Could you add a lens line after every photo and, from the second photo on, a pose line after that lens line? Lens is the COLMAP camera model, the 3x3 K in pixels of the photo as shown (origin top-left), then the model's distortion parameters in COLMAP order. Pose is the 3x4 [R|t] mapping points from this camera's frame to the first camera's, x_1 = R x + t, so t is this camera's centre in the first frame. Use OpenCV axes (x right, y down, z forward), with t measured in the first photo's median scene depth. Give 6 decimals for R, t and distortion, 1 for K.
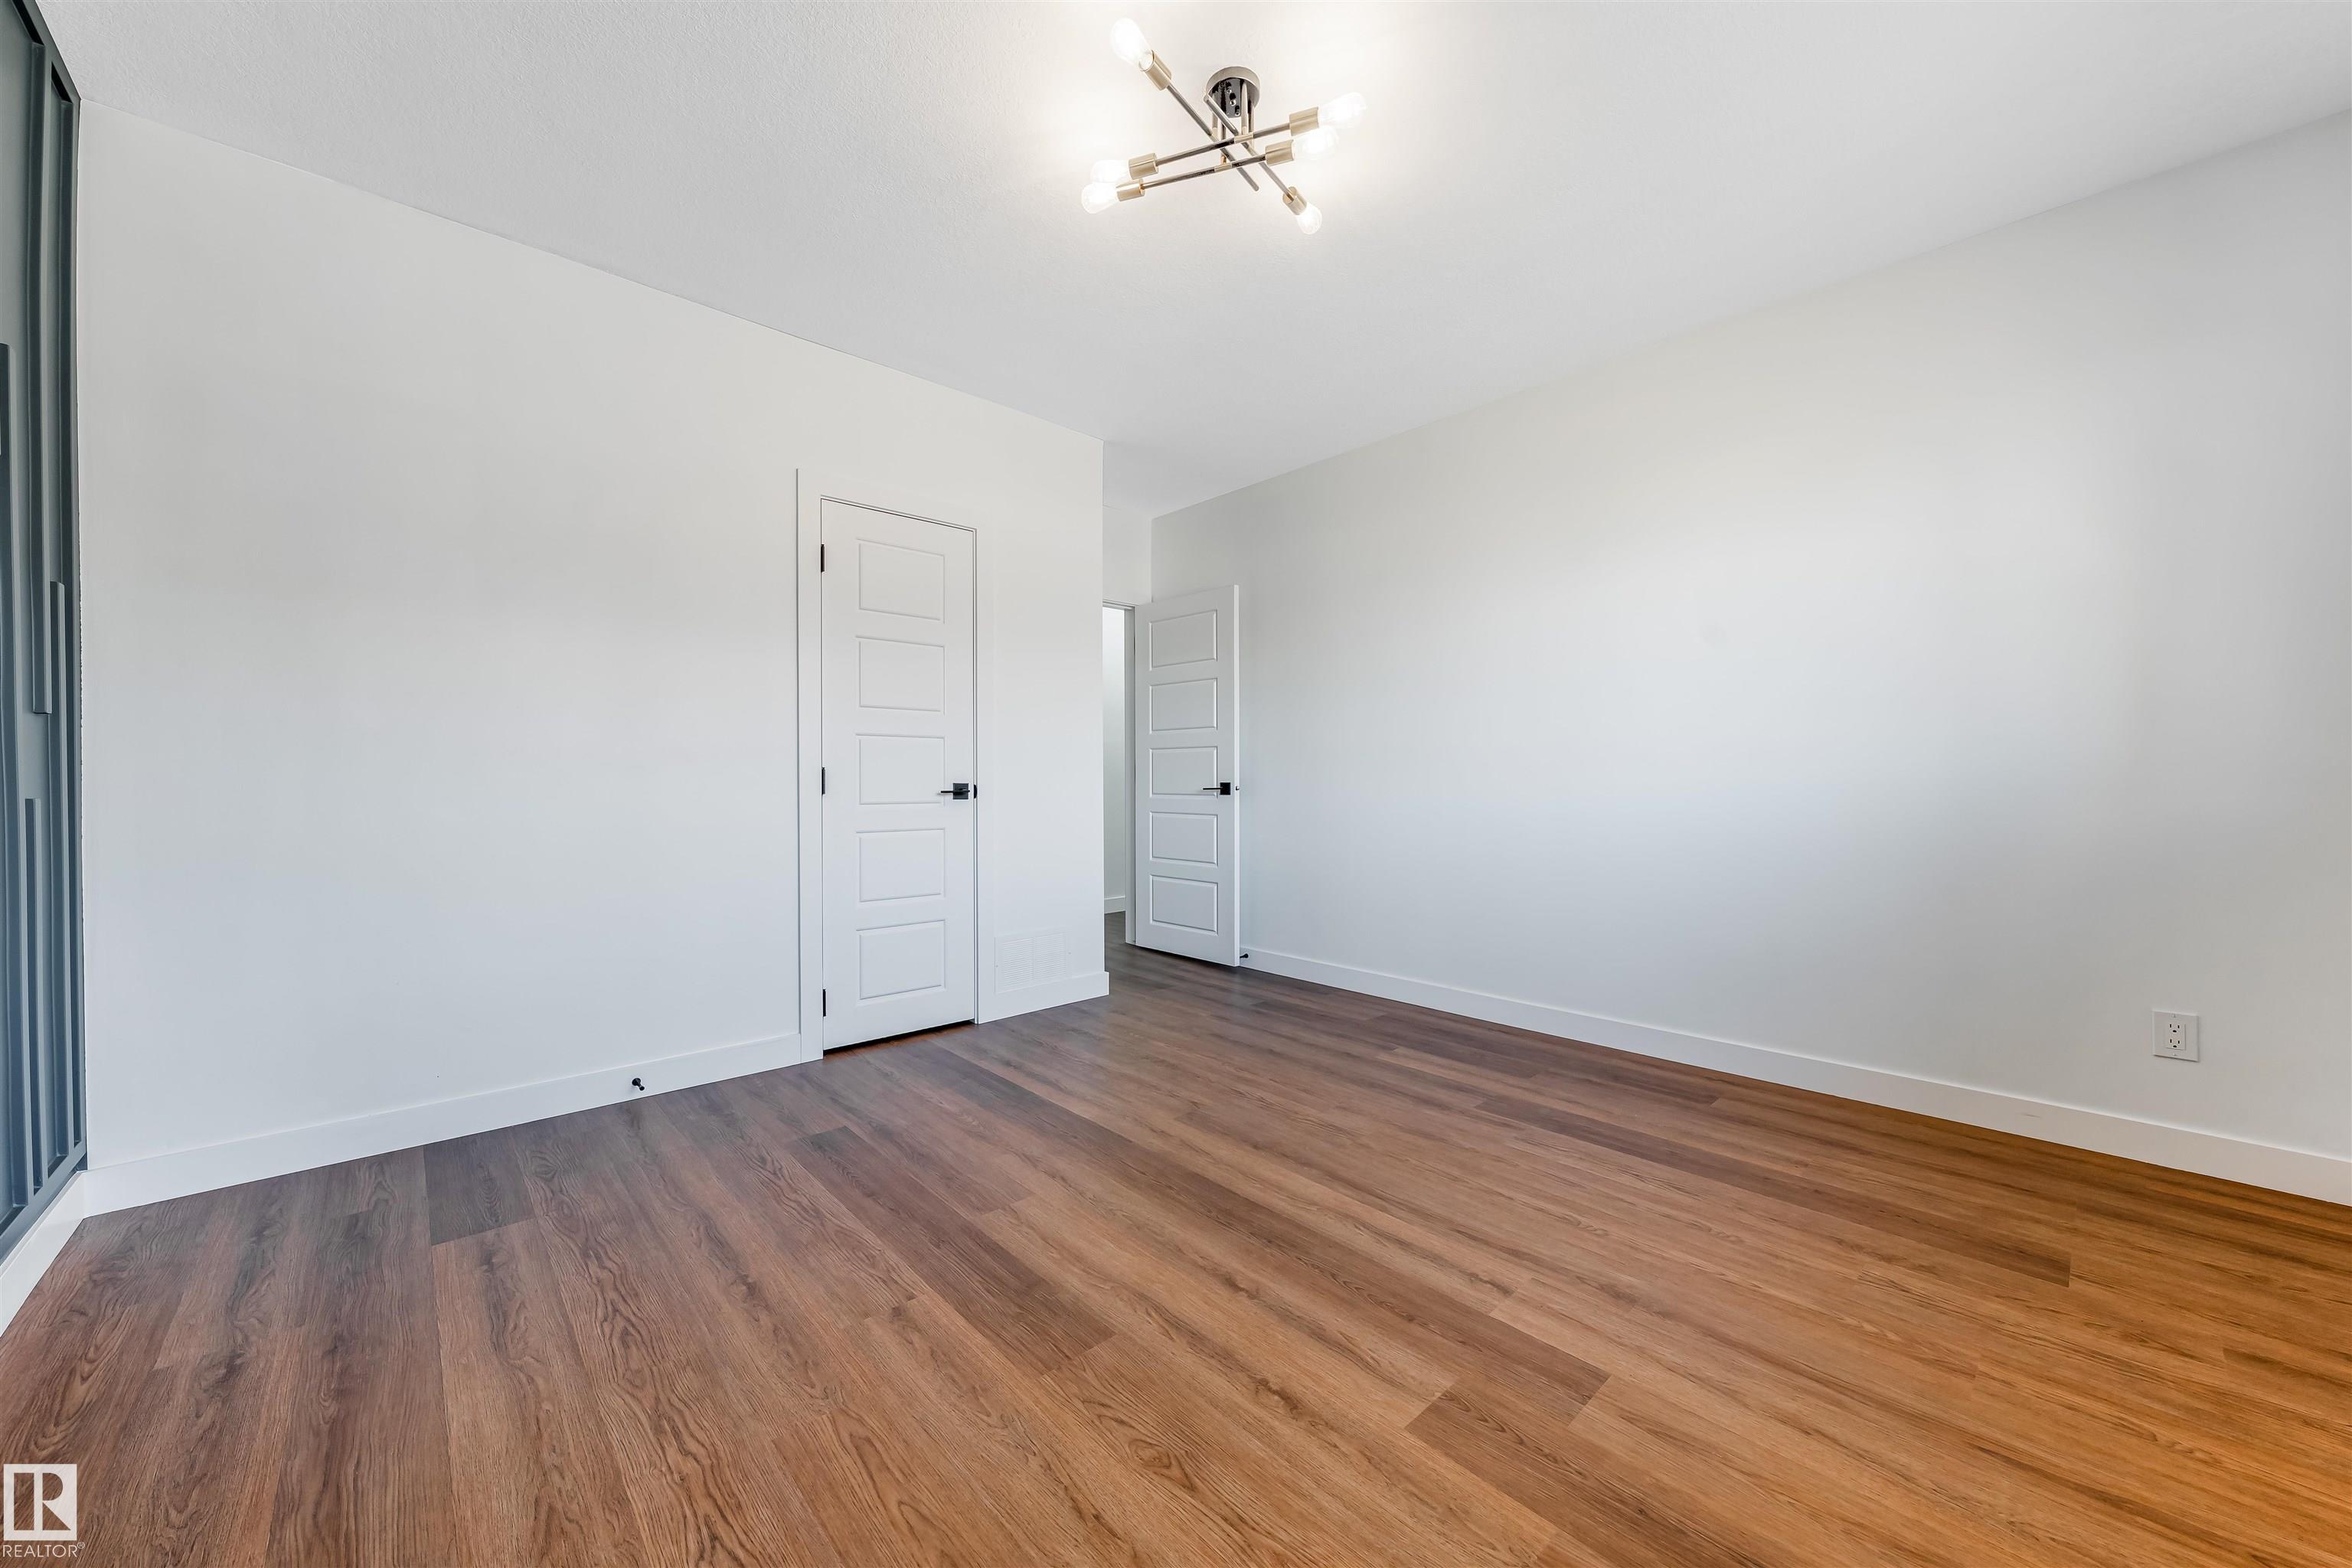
lens RADIAL K [[820.2, 0, 1177.8], [0, 820.2, 782.5], [0, 0, 1]] dist [-0.000970, -0.000156]
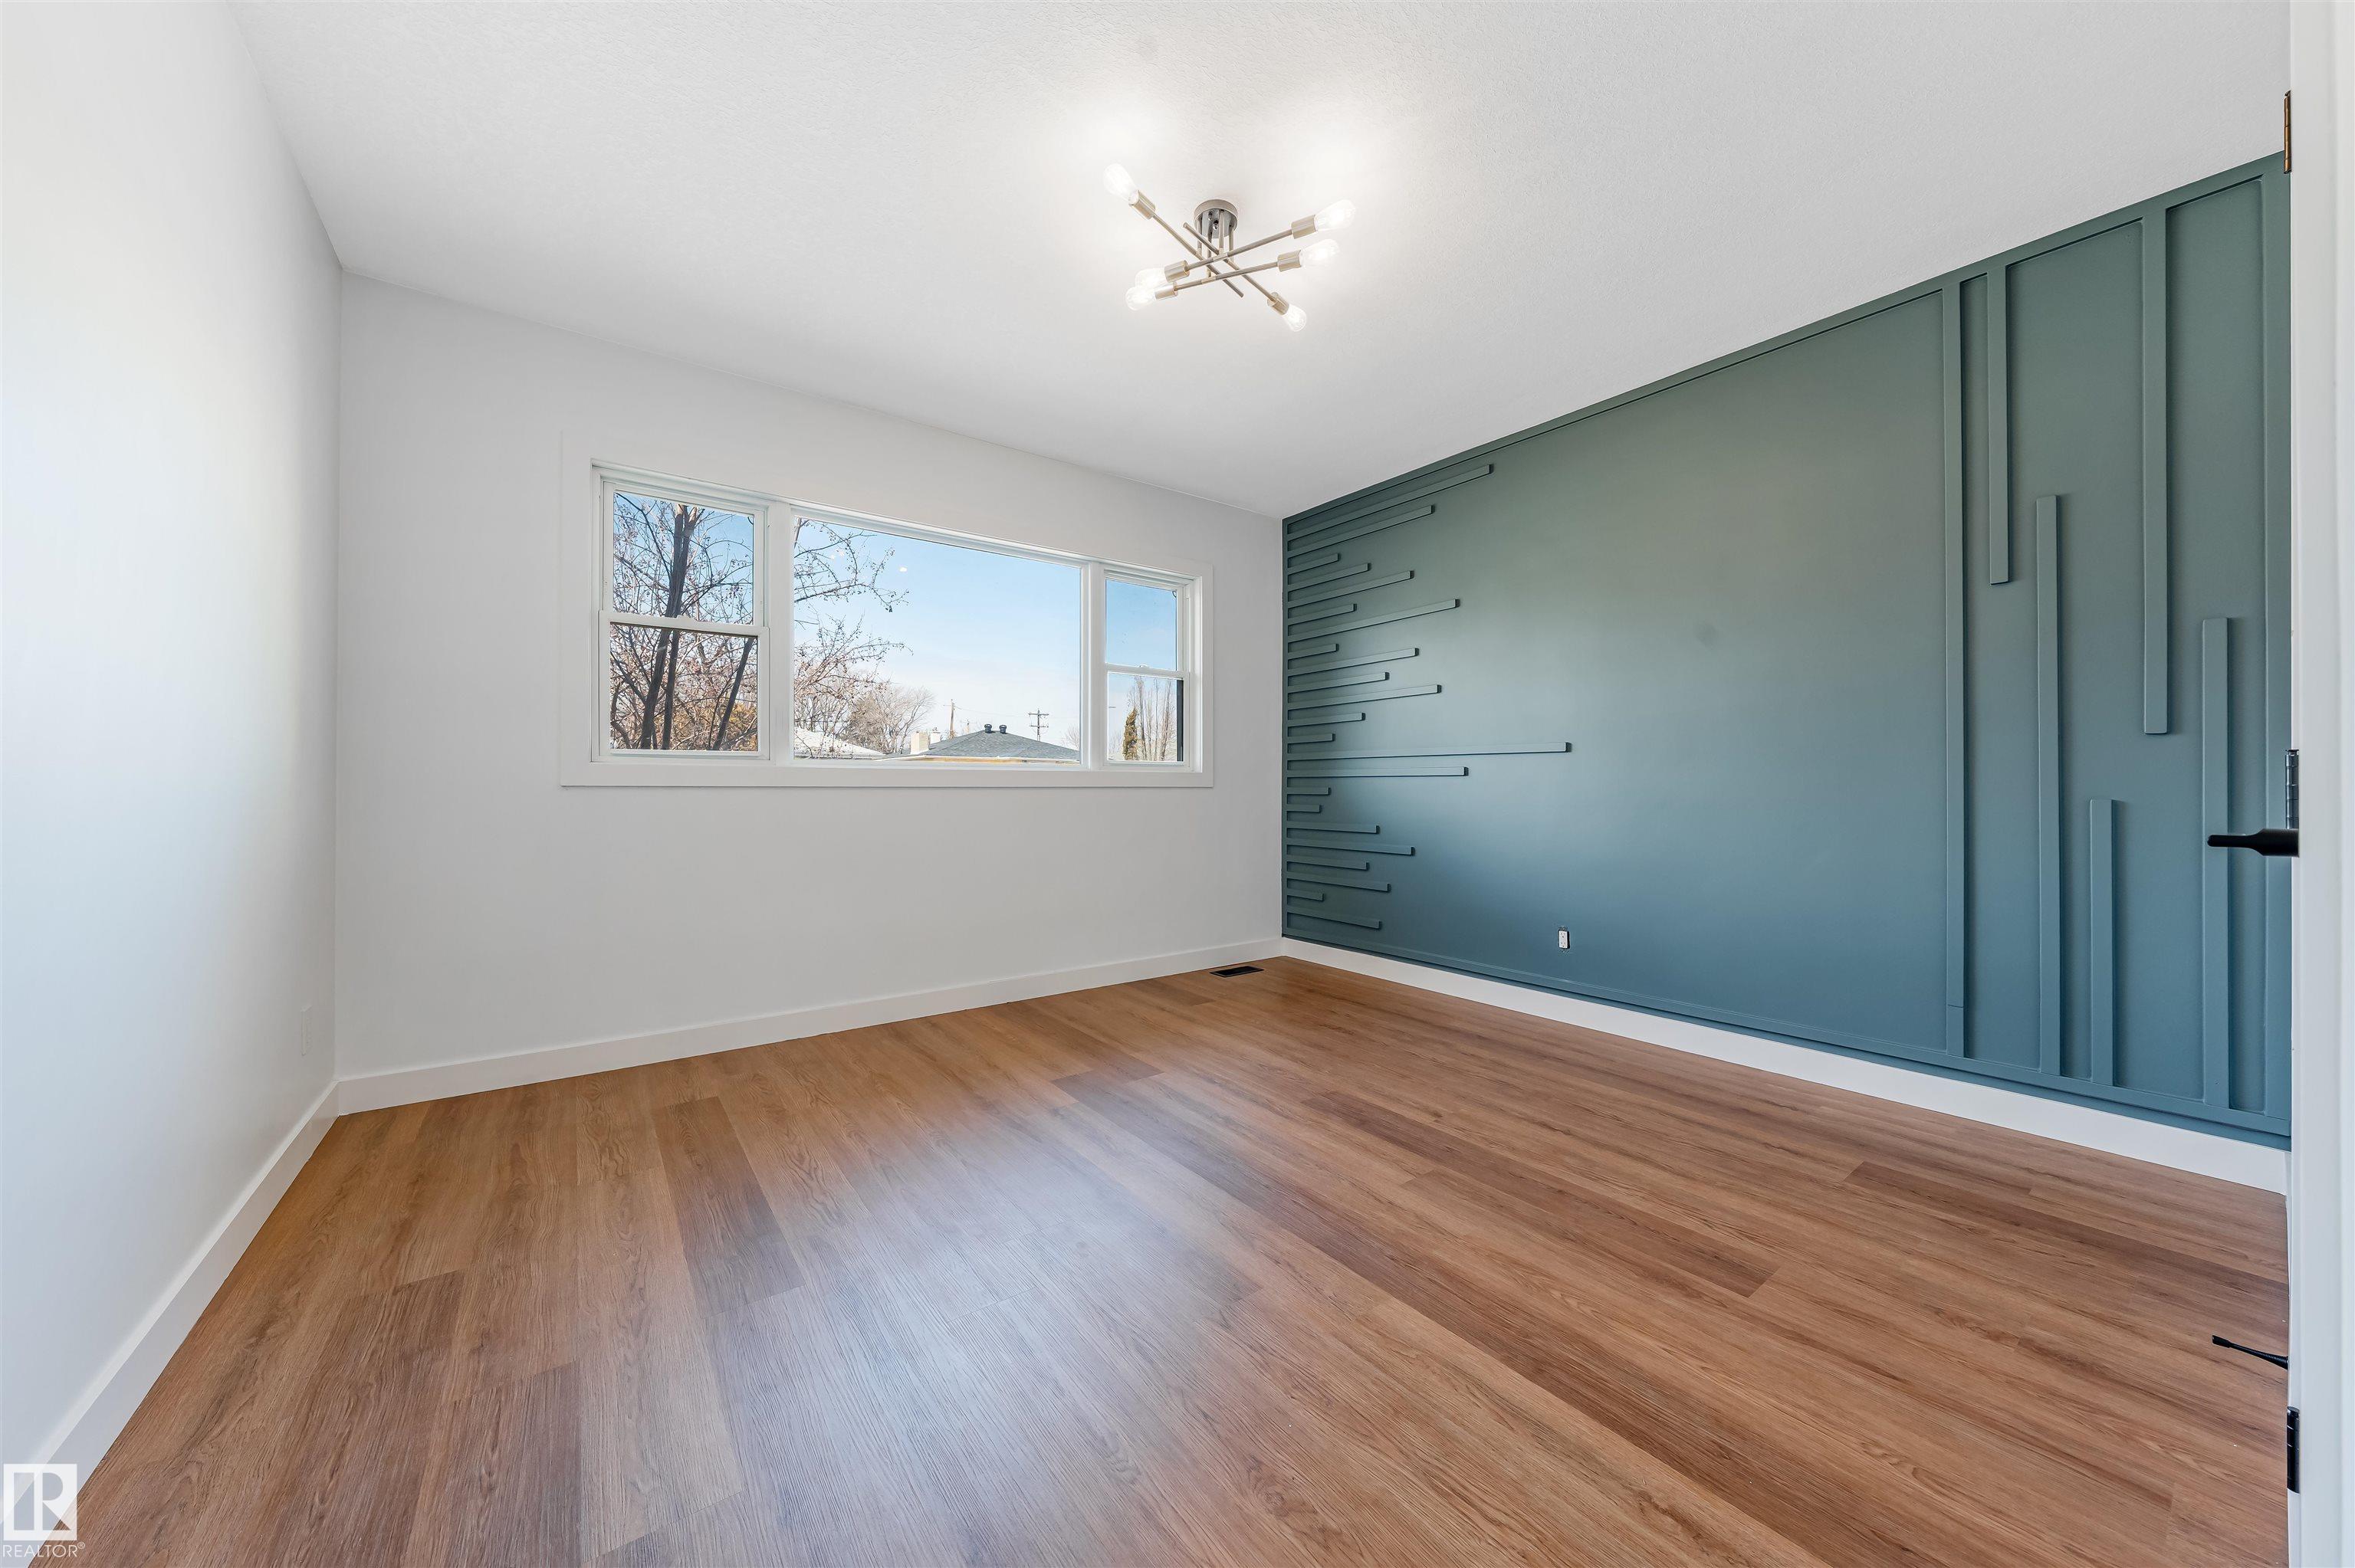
lens RADIAL K [[821.2, 0, 1174.6], [0, 821.2, 782.5], [0, 0, 1]] dist [-0.000970, -0.000156]
pose [[-0.992097, 0.000341, 0.125470, -0.025047], [0.000501, 0.999999, 0.001246, -0.011876], [-0.125469, 0.001299, -0.992097, 2.212491]]
